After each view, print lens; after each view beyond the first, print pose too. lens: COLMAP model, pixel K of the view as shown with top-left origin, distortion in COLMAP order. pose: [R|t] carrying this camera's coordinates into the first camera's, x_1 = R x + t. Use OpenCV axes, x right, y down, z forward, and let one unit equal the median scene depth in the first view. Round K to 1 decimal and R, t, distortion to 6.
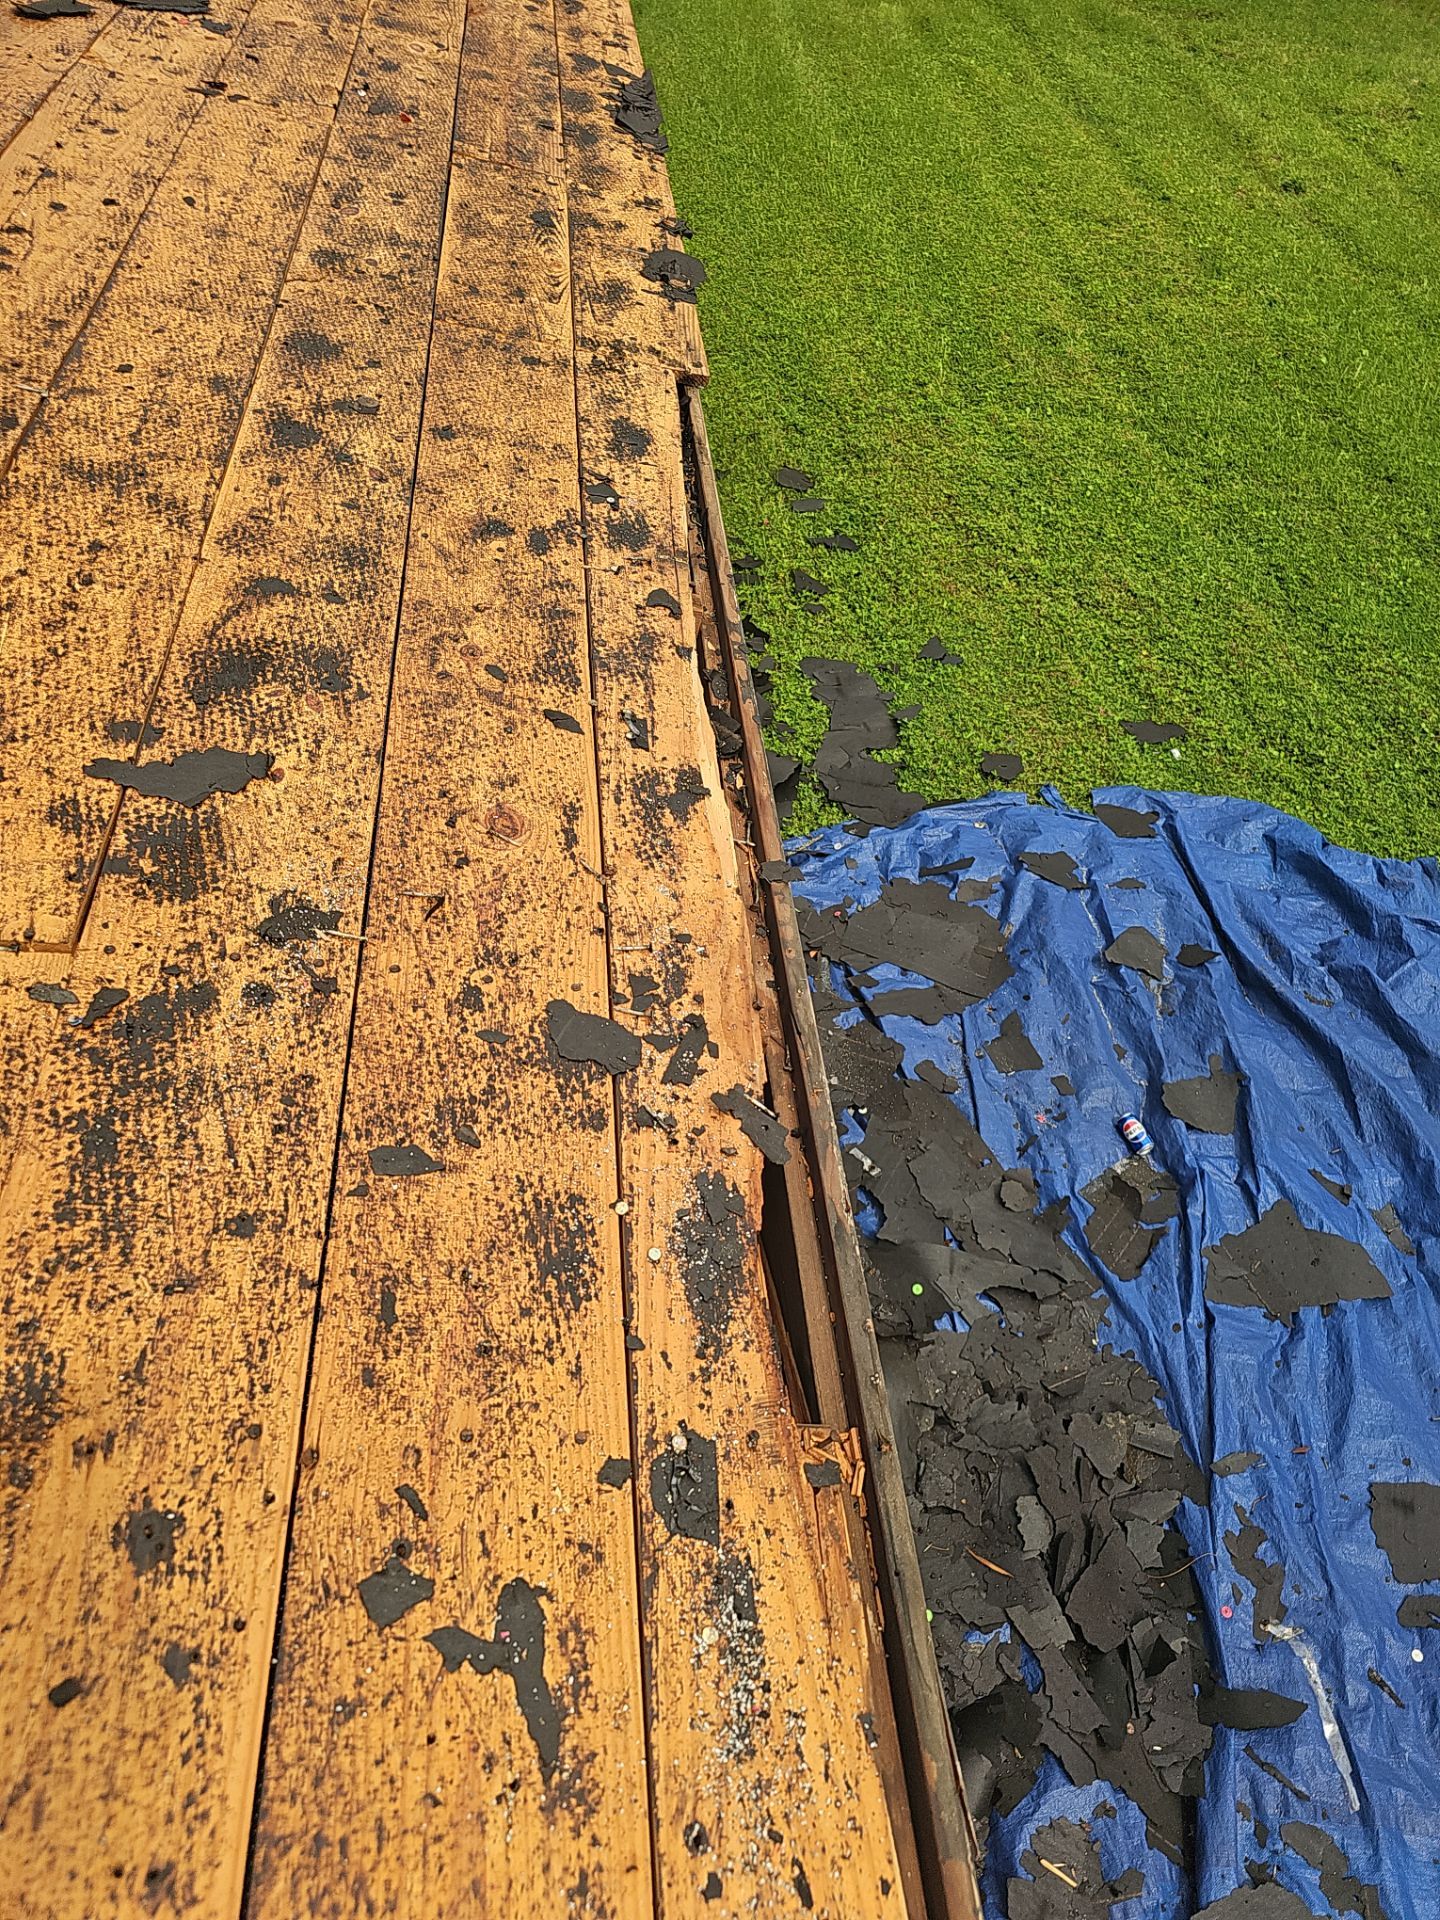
lens RADIAL K [[1227.0, 0, 715.1], [0, 1227.0, 959.7], [0, 0, 1]] dist [0.049009, -0.039768]
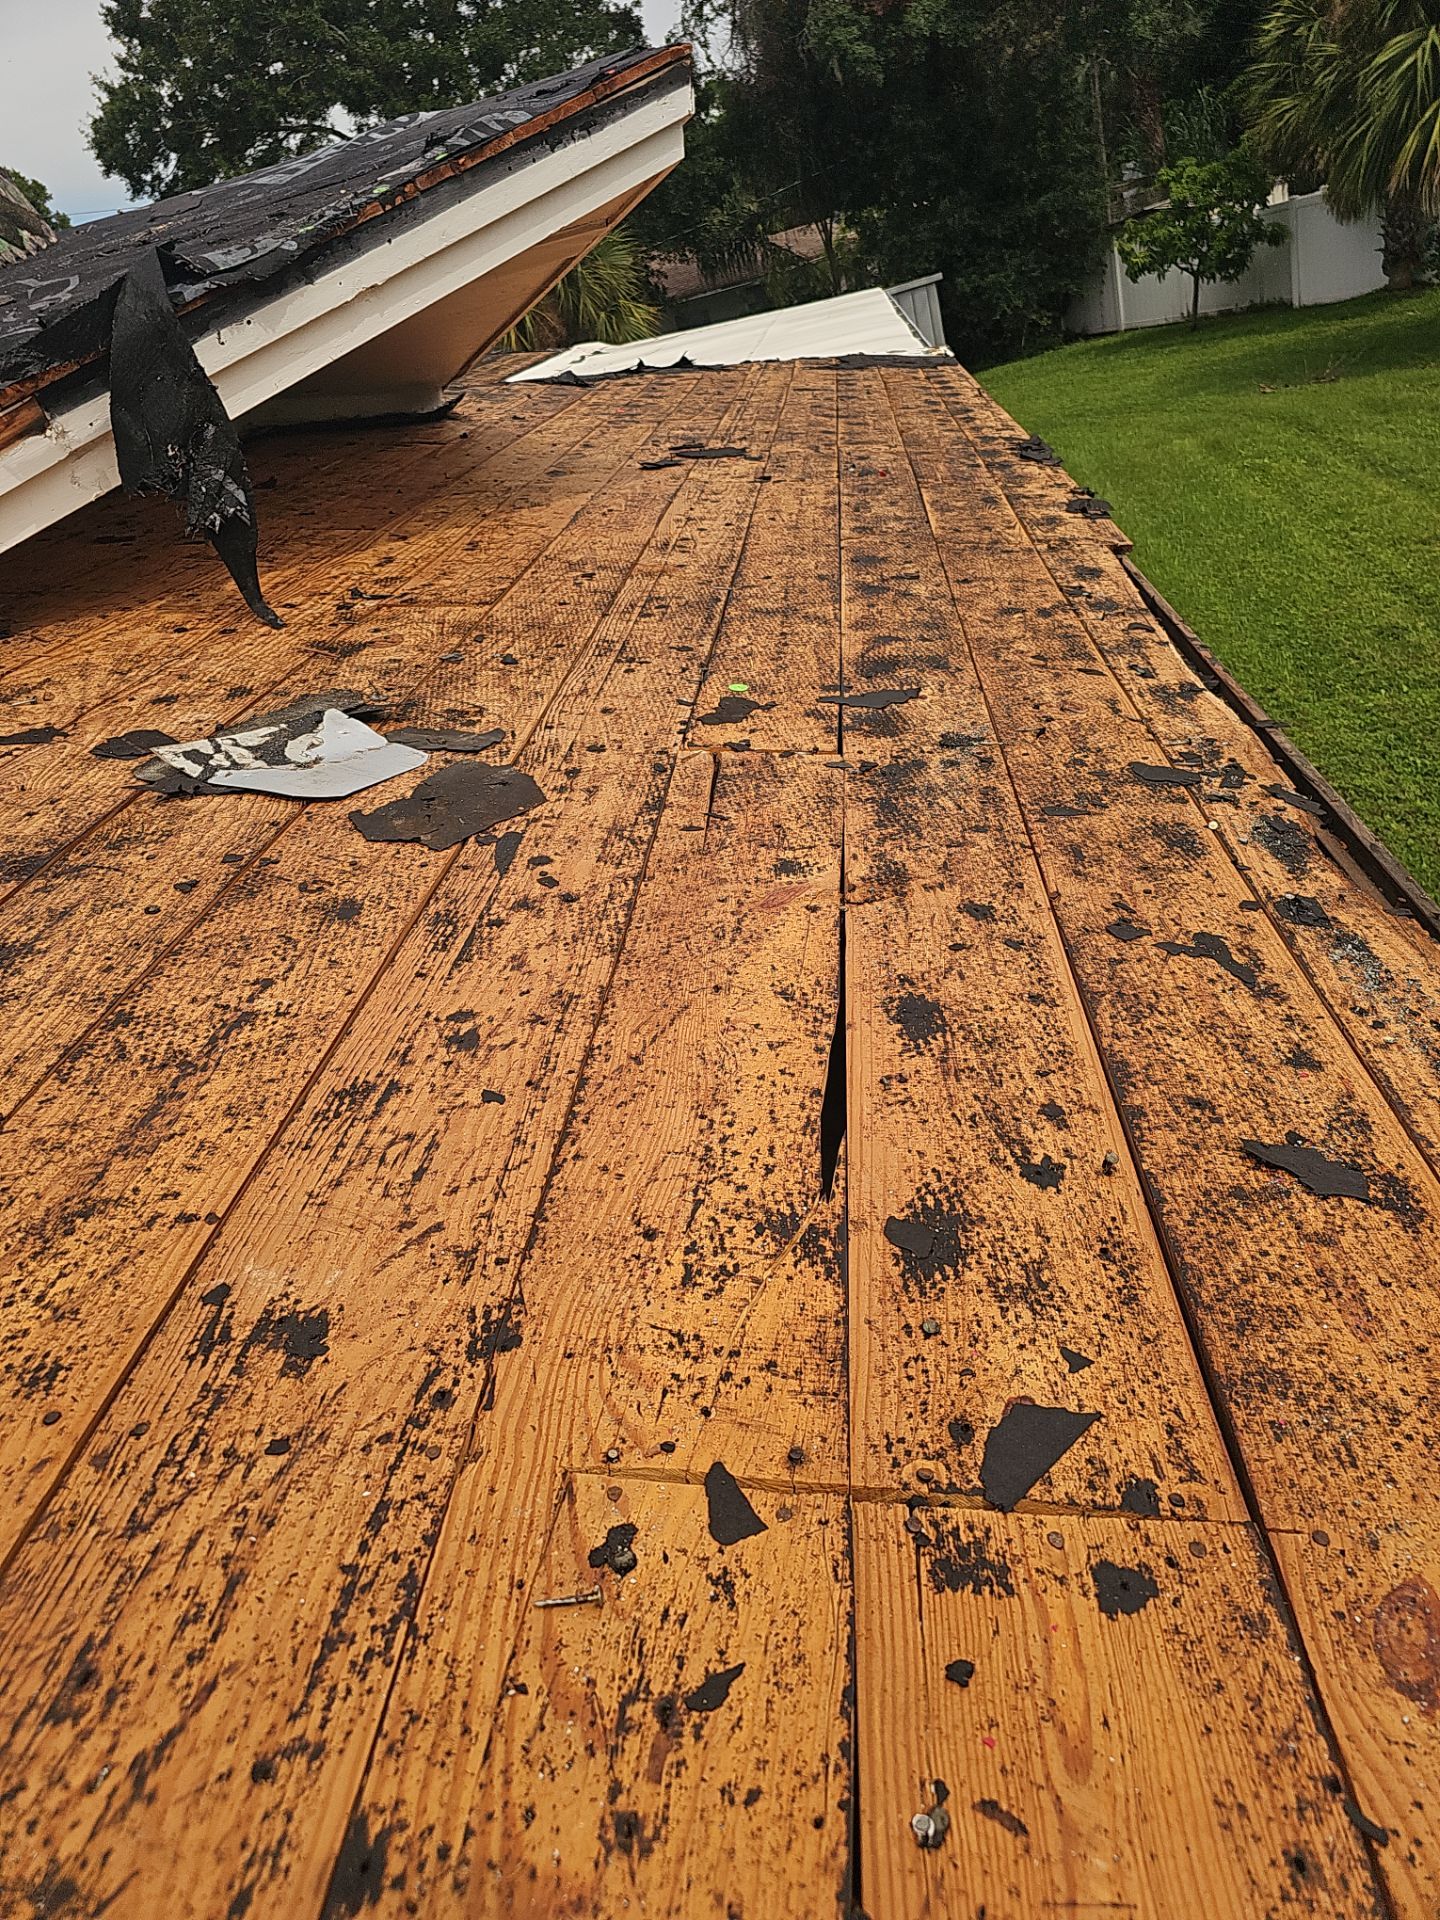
lens RADIAL K [[1227.0, 0, 709.3], [0, 1227.0, 958.8], [0, 0, 1]] dist [0.049009, -0.039768]
pose [[0.954757, -0.117594, -0.273151, -0.268819], [0.021800, 0.943703, -0.330076, 0.837847], [0.296588, 0.309188, 0.903570, -0.510147]]
